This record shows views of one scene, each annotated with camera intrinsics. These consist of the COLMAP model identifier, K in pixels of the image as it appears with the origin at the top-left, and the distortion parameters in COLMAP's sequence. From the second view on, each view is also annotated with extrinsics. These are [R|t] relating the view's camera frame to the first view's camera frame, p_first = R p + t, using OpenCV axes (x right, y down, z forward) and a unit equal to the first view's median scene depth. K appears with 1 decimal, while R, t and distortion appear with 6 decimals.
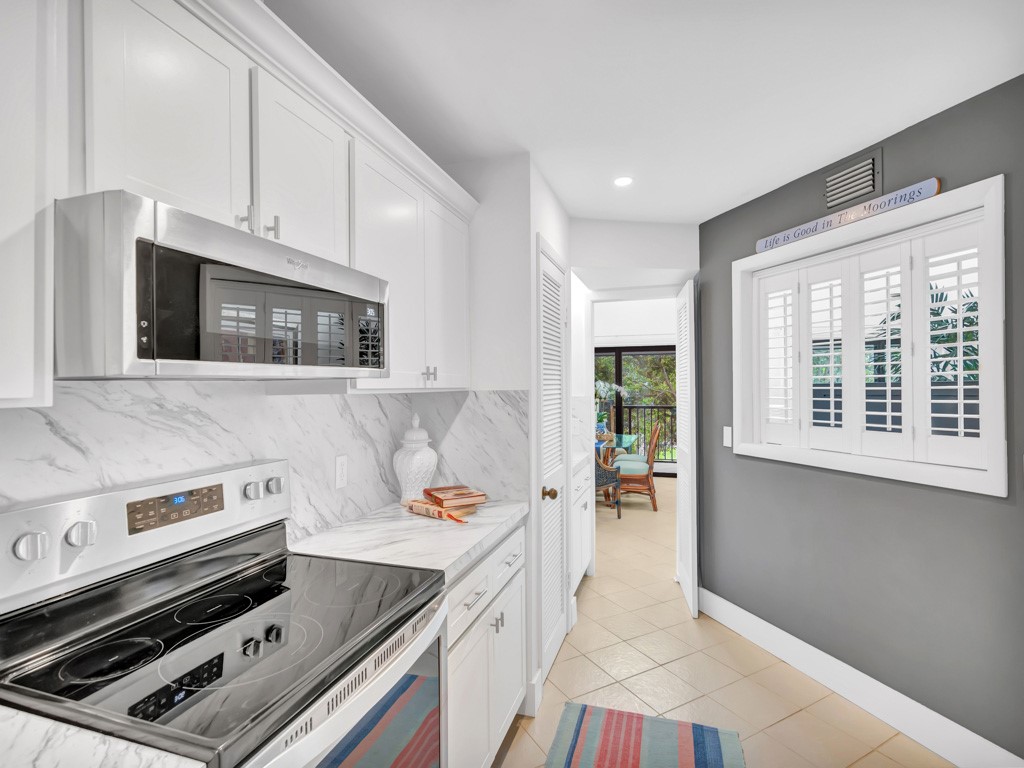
lens RADIAL K [[500.7, 0, 512.0], [0, 500.7, 384.0], [0, 0, 1]] dist [0.015730, 0.000110]
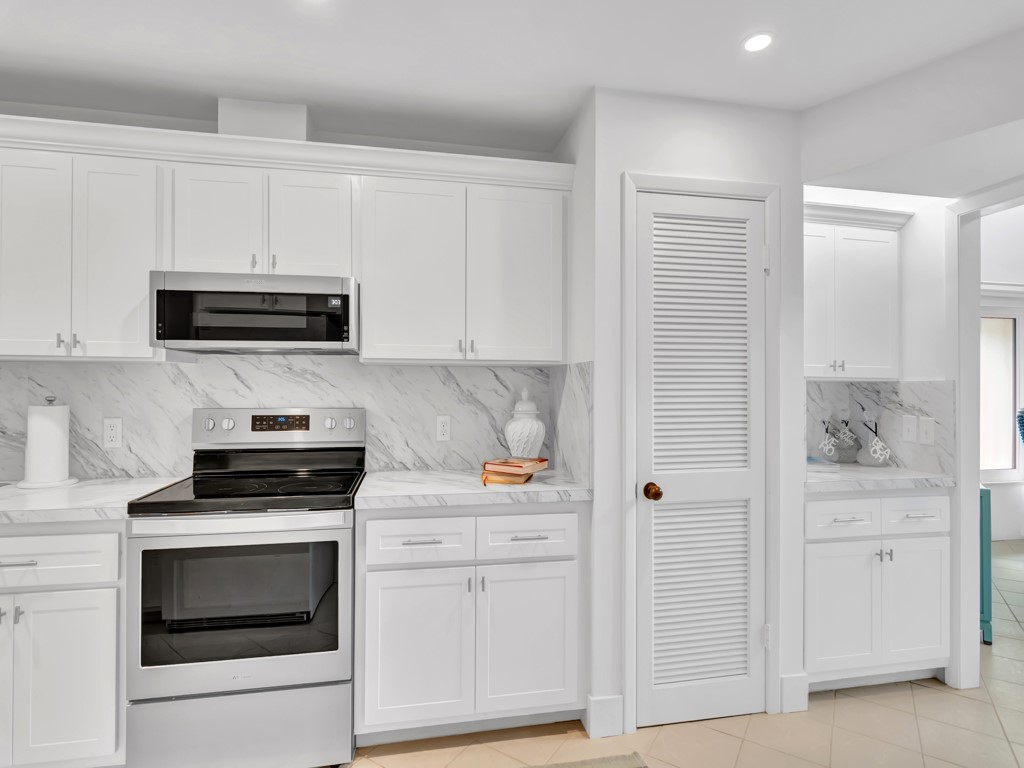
lens RADIAL K [[529.8, 0, 511.2], [0, 529.8, 376.7], [0, 0, 1]] dist [0.001322, 0.000340]
pose [[0.483822, -0.002820, -0.875162, 1.317064], [-0.003573, 0.999980, -0.005197, 0.076014], [0.875159, 0.005641, 0.483802, 0.738400]]
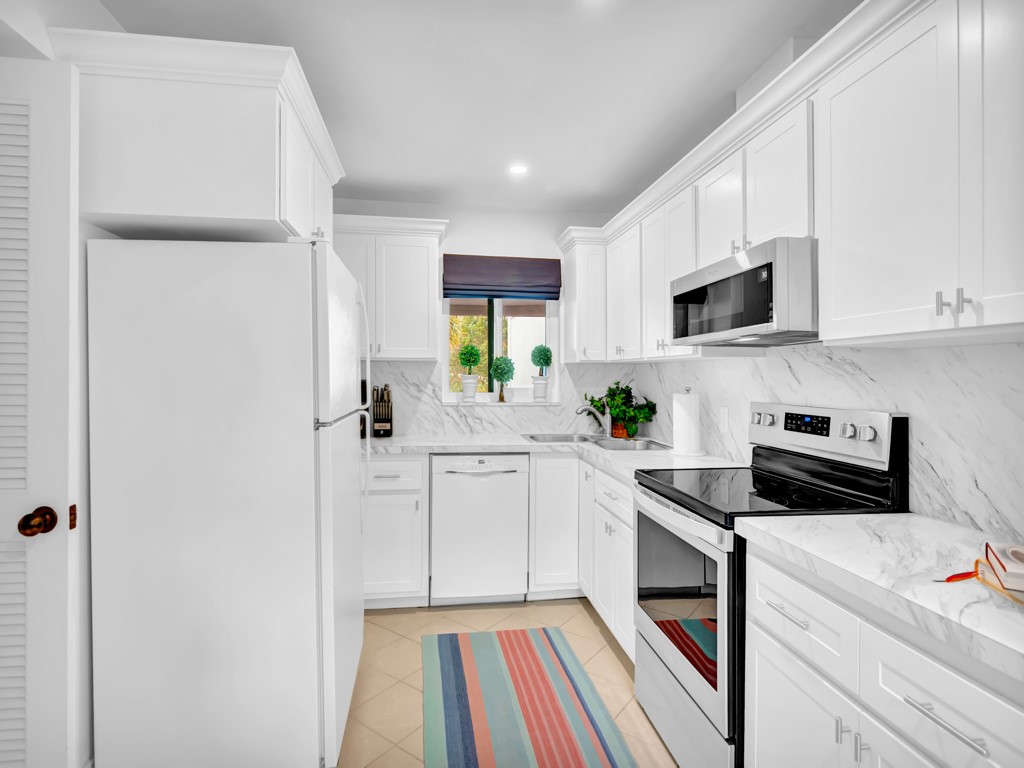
lens RADIAL K [[529.8, 0, 511.2], [0, 529.8, 376.7], [0, 0, 1]] dist [0.001322, 0.000340]
pose [[-0.896427, 0.004895, -0.443165, 0.793981], [0.005444, 0.999985, 0.000033, 0.087744], [0.443159, -0.002383, -0.896440, 1.890389]]
